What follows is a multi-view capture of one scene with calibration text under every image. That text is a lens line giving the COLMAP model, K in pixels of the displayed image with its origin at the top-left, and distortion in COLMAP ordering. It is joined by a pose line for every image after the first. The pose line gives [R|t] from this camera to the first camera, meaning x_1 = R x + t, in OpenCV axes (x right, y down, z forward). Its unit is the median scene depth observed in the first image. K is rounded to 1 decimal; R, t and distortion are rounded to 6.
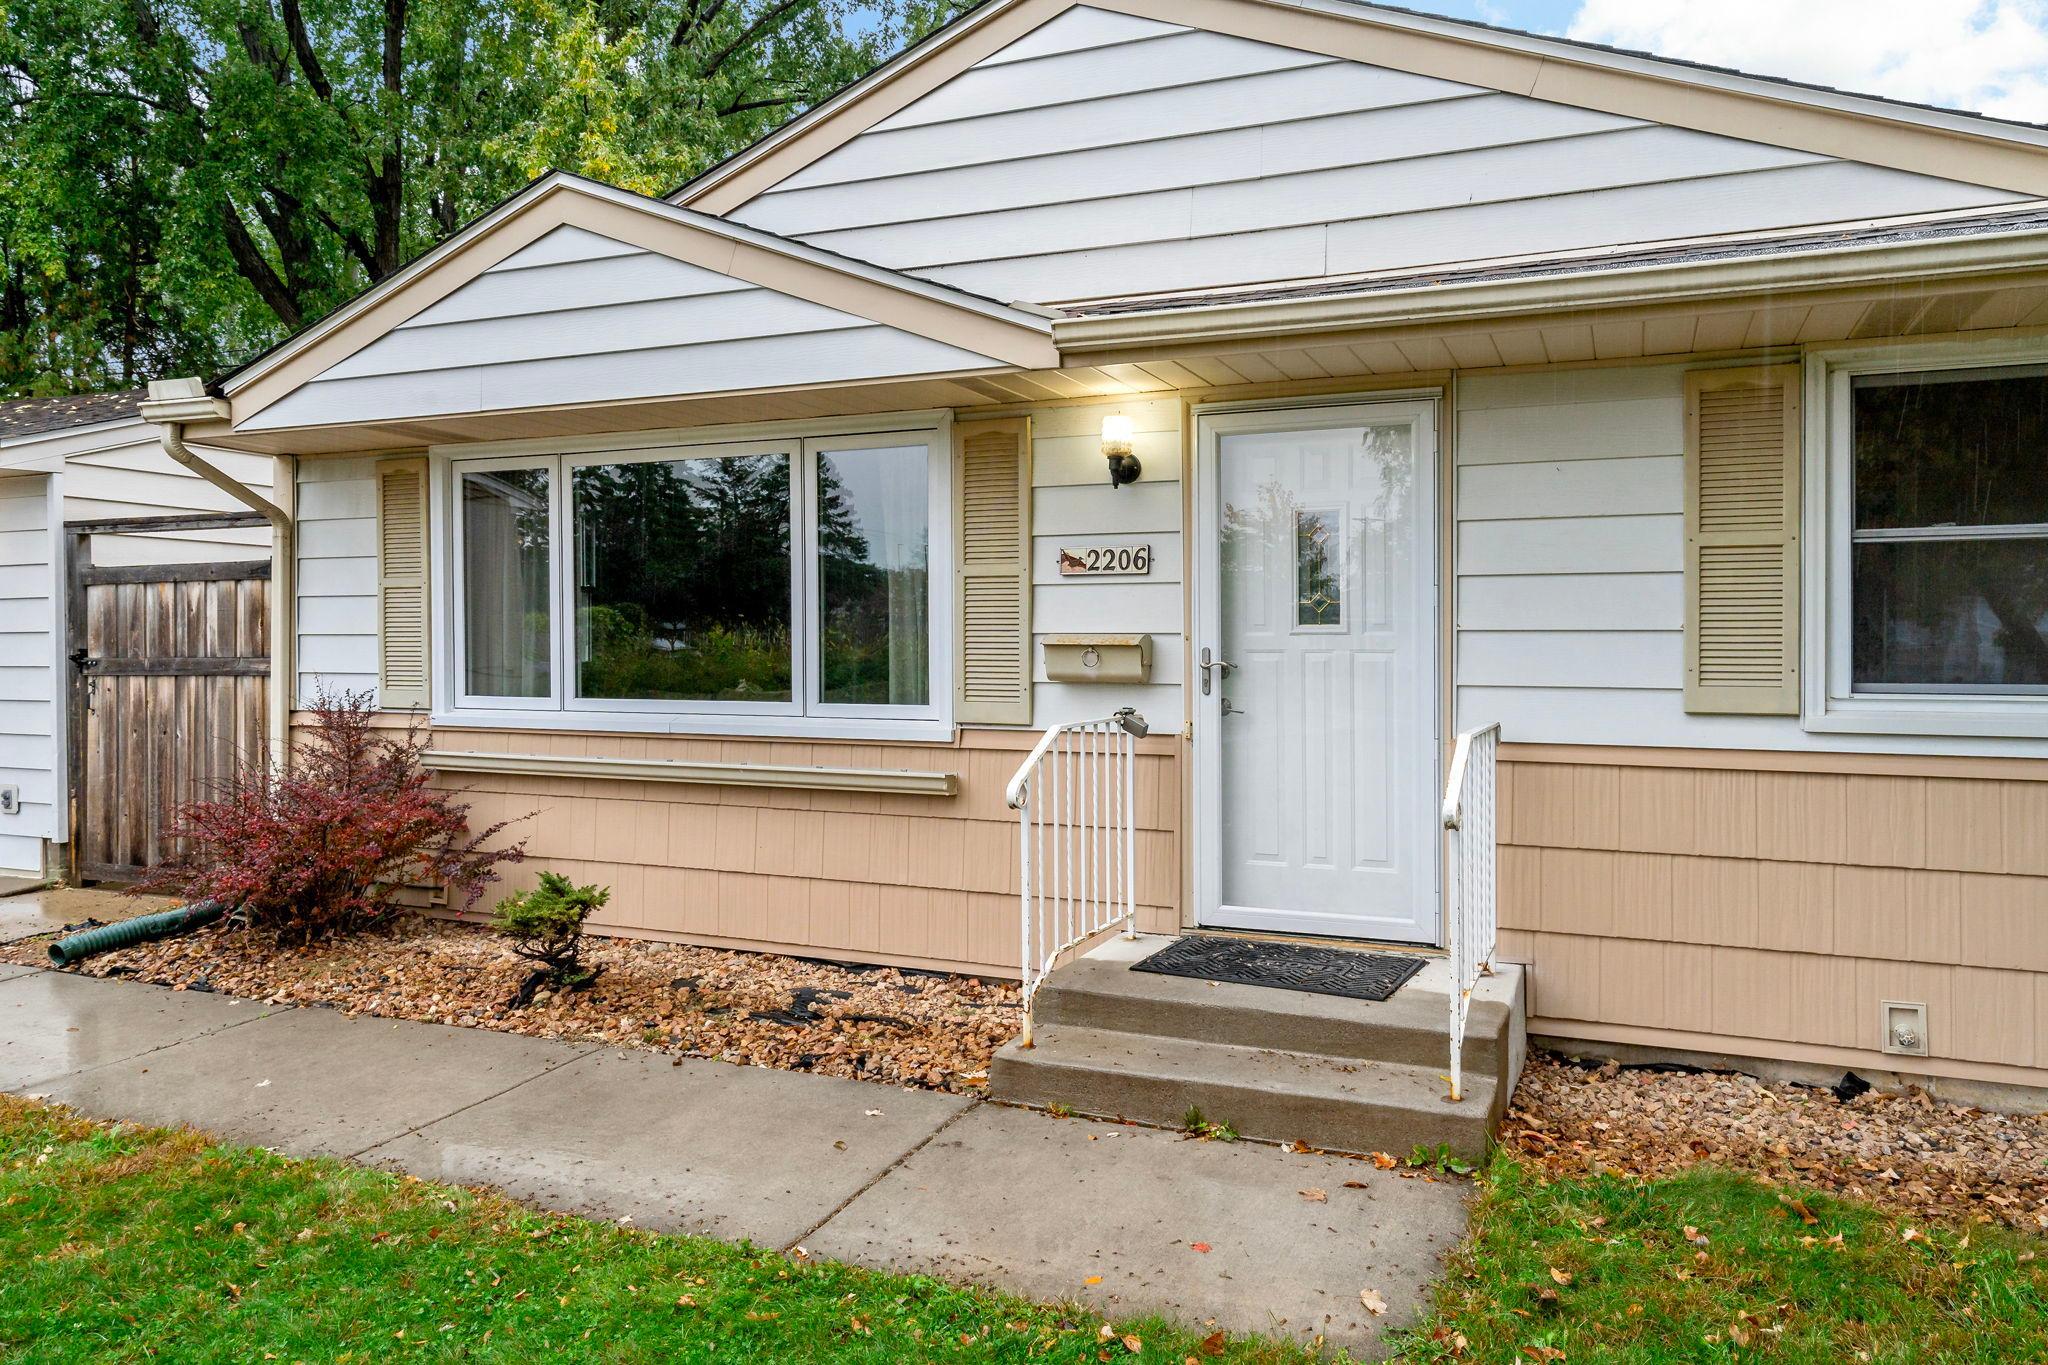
lens RADIAL K [[1366.3, 0, 1021.1], [0, 1366.3, 658.8], [0, 0, 1]] dist [0.003016, 0.002373]
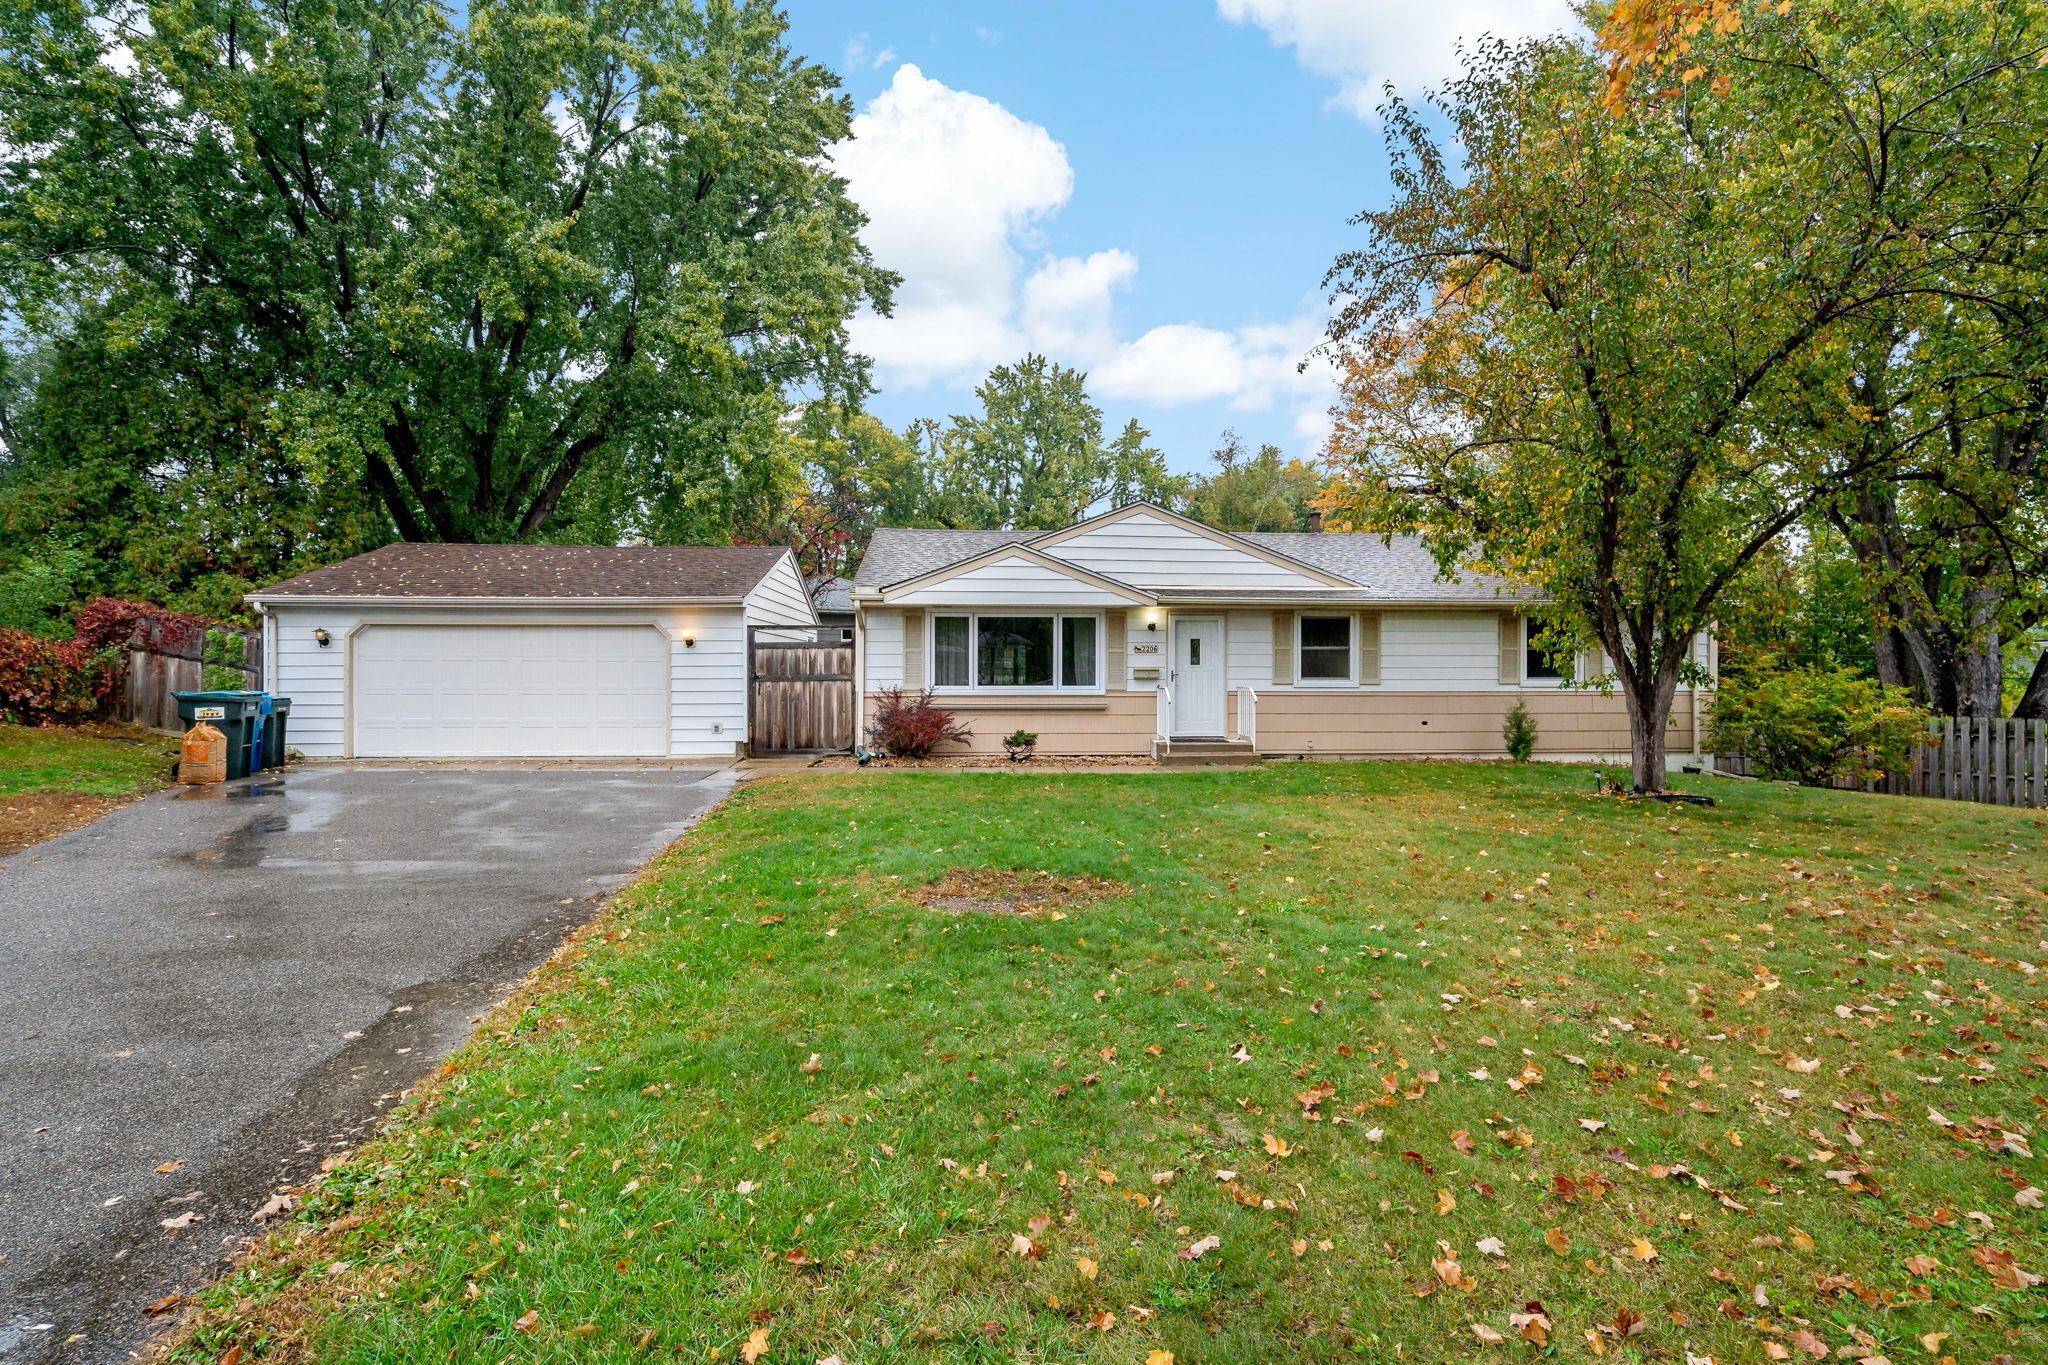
lens RADIAL K [[1083.0, 0, 1002.2], [0, 1083.0, 688.7], [0, 0, 1]] dist [0.002205, 0.000844]
pose [[0.879003, -0.006382, 0.476774, -1.506874], [0.006687, 0.999977, 0.001057, 0.032287], [-0.476769, 0.002259, 0.879026, -1.328986]]
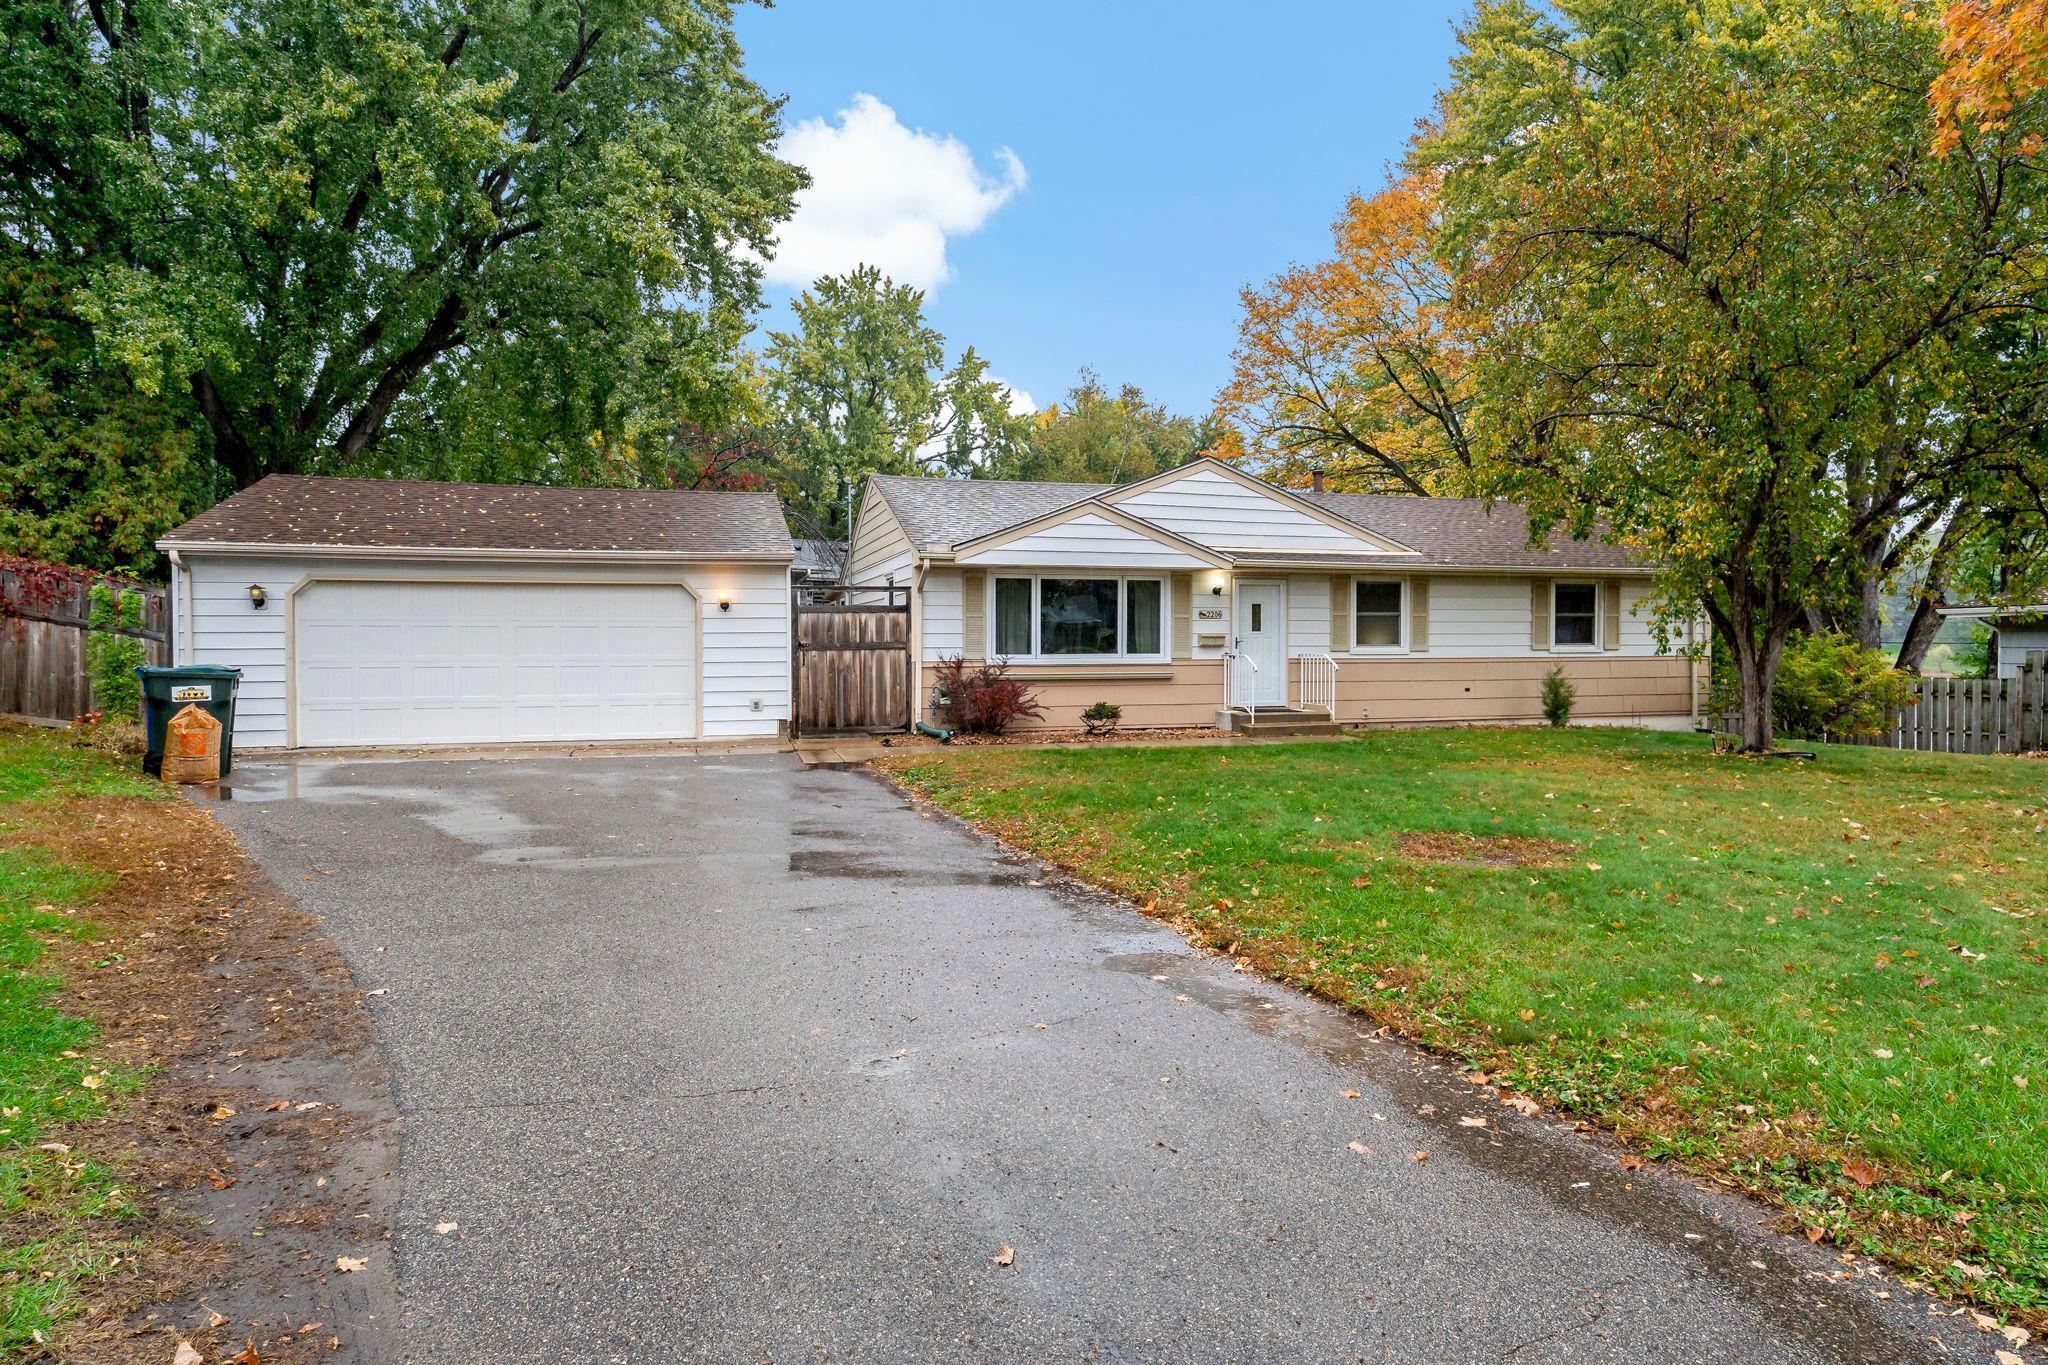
lens RADIAL K [[1263.5, 0, 1057.9], [0, 1263.5, 677.5], [0, 0, 1]] dist [0.007749, 0.002154]
pose [[0.734000, -0.021801, 0.678799, -2.168029], [0.010881, 0.999734, 0.020343, 0.022737], [-0.679062, -0.007546, 0.734042, -1.071829]]
